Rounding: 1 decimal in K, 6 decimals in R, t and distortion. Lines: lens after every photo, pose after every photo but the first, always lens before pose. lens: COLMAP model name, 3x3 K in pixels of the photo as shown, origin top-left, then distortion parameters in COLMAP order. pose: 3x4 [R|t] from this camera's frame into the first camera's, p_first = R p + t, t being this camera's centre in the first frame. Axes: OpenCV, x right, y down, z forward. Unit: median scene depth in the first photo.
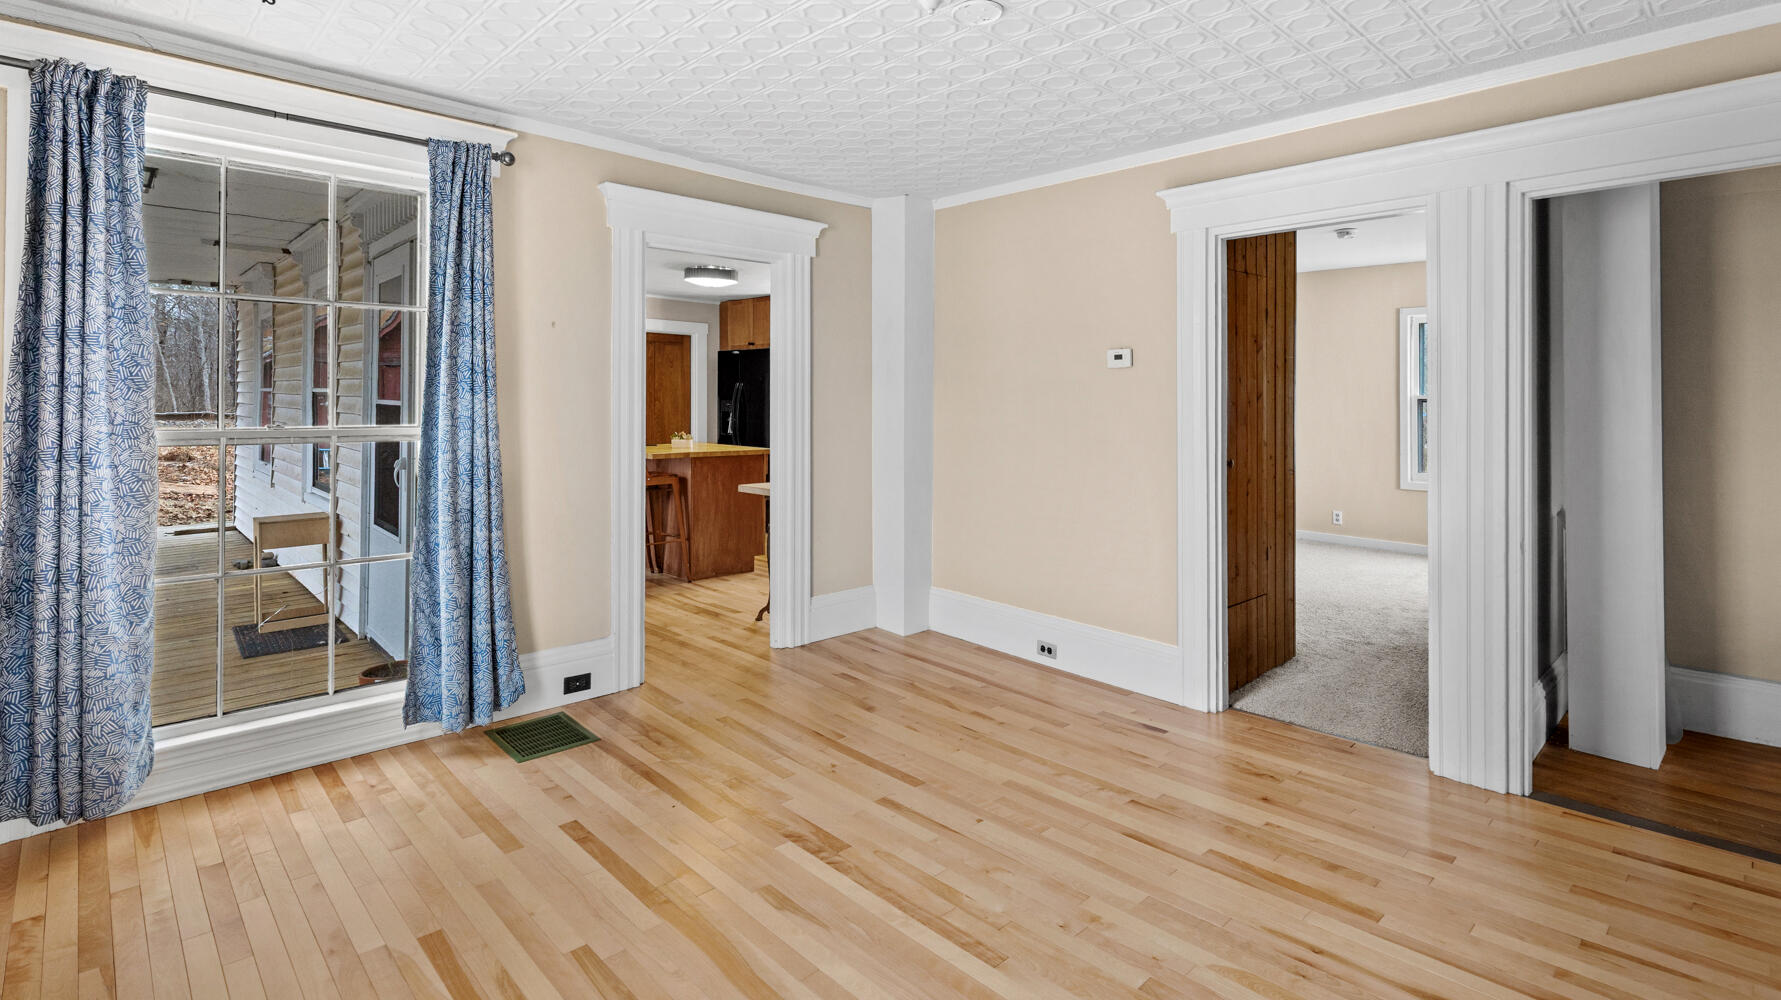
lens RADIAL K [[845.8, 0, 892.6], [0, 845.8, 409.4], [0, 0, 1]] dist [0.001082, -0.000779]
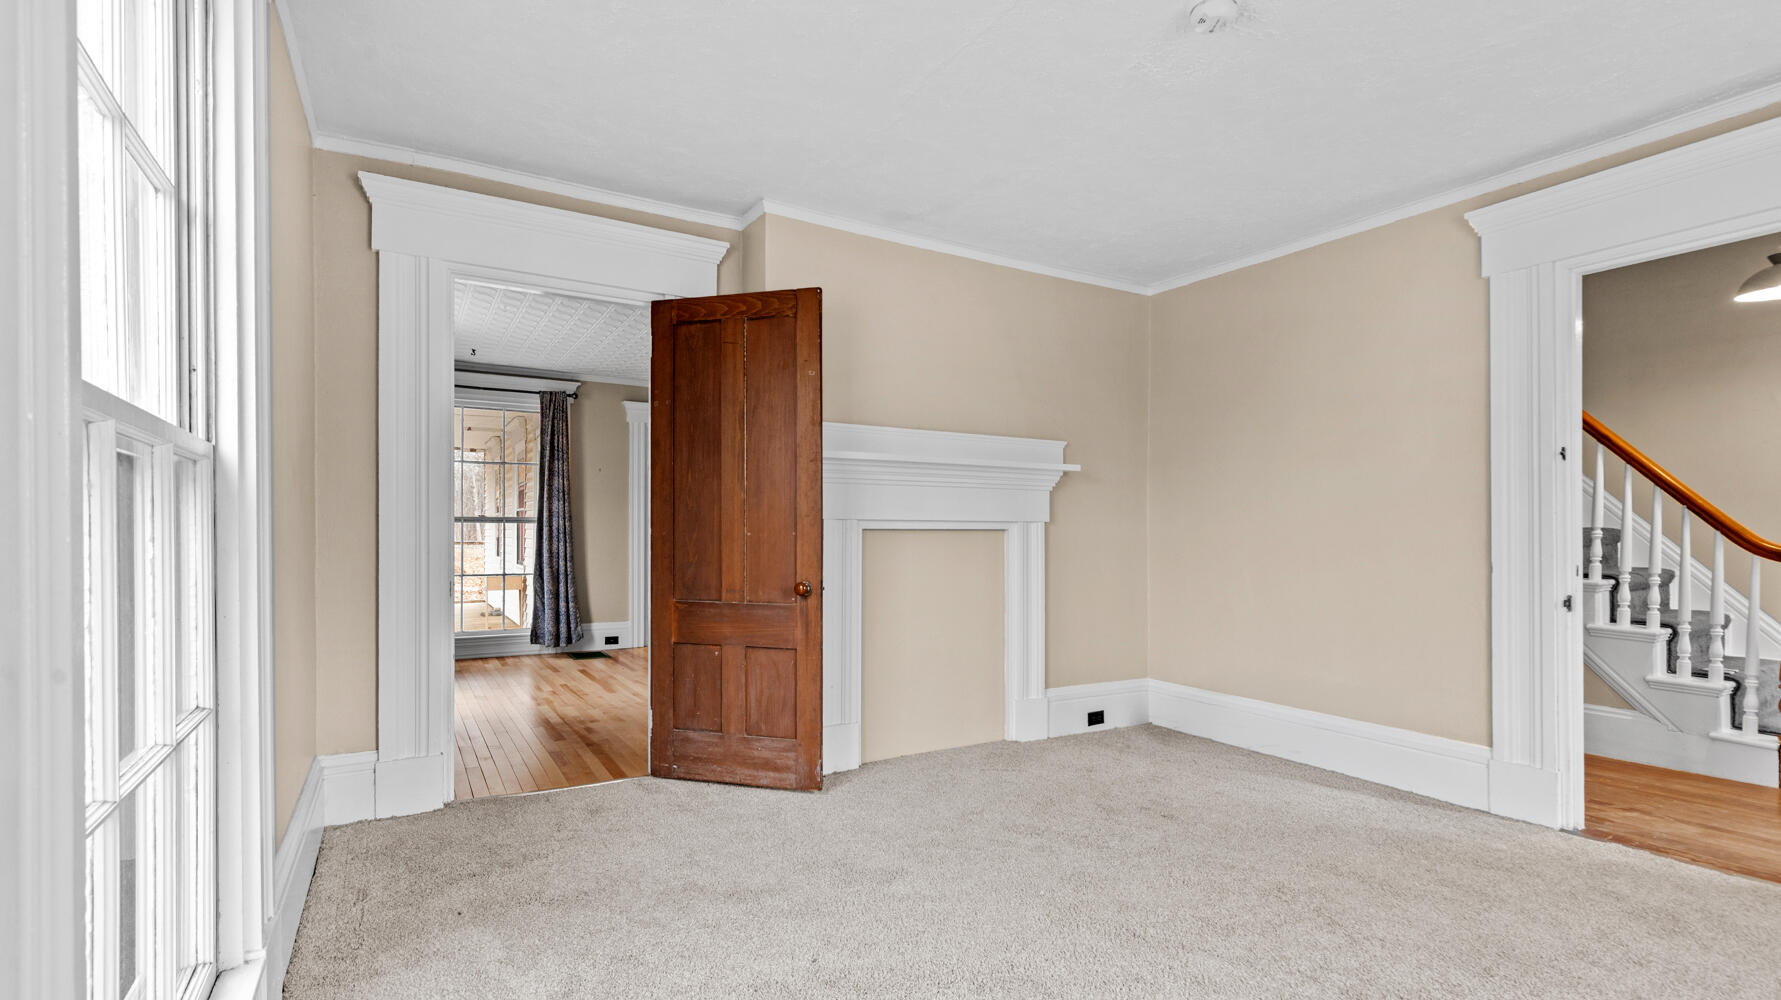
lens RADIAL K [[815.4, 0, 882.5], [0, 815.4, 543.2], [0, 0, 1]] dist [-0.000555, -0.000251]
pose [[0.974753, -0.006209, -0.223200, 0.853059], [0.006423, 0.999979, 0.000232, 0.099850], [0.223194, -0.001660, 0.974773, -0.954908]]
